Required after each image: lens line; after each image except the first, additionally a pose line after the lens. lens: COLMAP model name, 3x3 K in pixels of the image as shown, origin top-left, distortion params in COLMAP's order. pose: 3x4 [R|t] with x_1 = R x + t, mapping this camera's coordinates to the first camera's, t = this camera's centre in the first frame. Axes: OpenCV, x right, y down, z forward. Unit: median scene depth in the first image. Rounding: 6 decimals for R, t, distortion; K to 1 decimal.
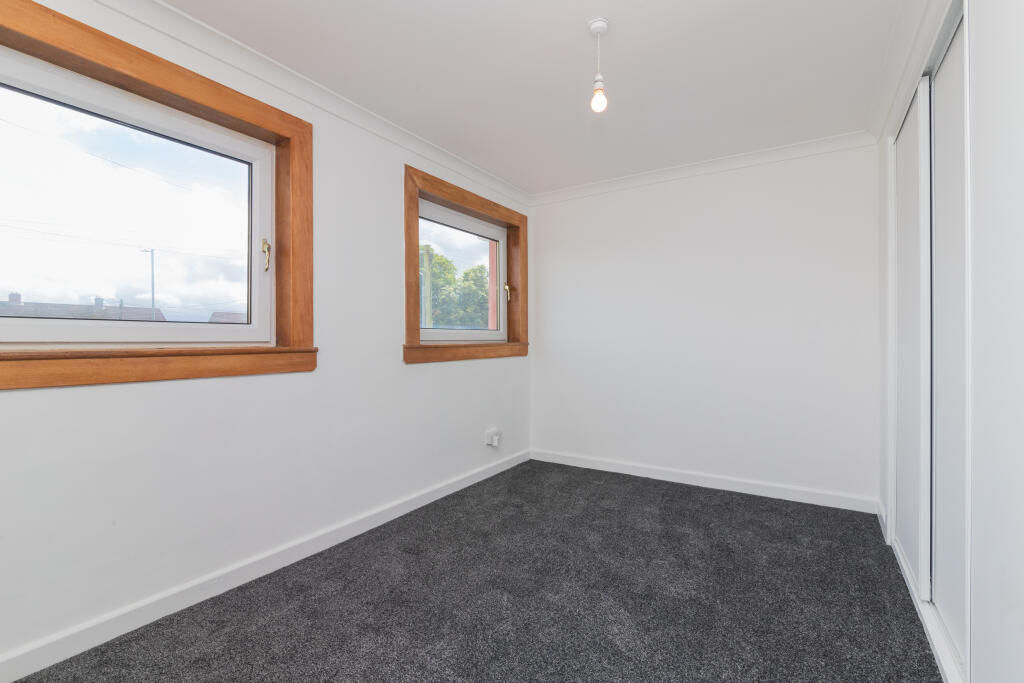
lens RADIAL K [[469.3, 0, 515.4], [0, 469.3, 340.9], [0, 0, 1]] dist [0.001522, 0.000112]
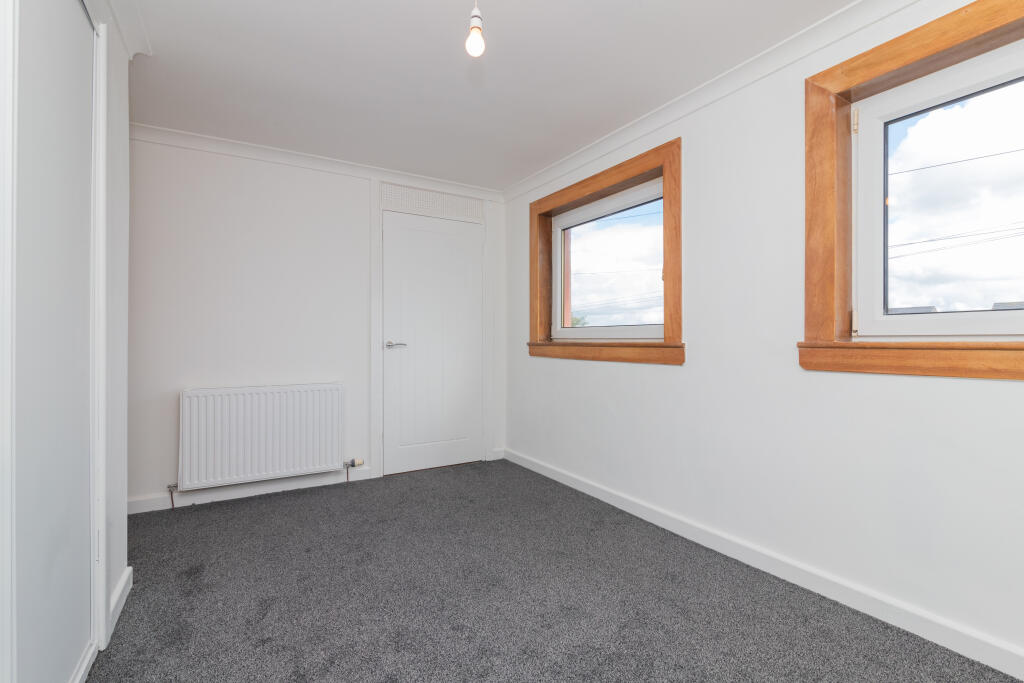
lens RADIAL K [[469.3, 0, 515.4], [0, 469.3, 340.9], [0, 0, 1]] dist [0.001522, 0.000112]
pose [[-0.446918, 0.011323, -0.894503, 0.711341], [0.008751, 0.999927, 0.008285, -0.004041], [0.894532, -0.004125, -0.446985, 1.147370]]
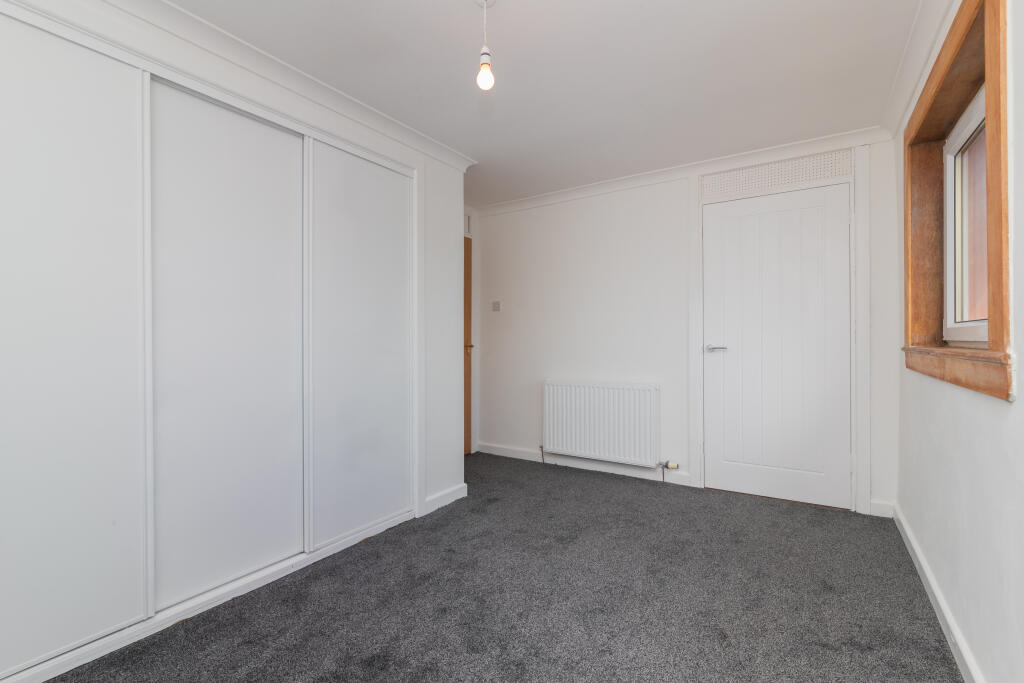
lens RADIAL K [[469.3, 0, 515.4], [0, 469.3, 340.9], [0, 0, 1]] dist [0.001522, 0.000112]
pose [[-0.999728, 0.015114, 0.017760, 0.089345], [0.015027, 0.999875, -0.005013, -0.006640], [-0.017834, -0.004745, -0.999830, 1.527110]]
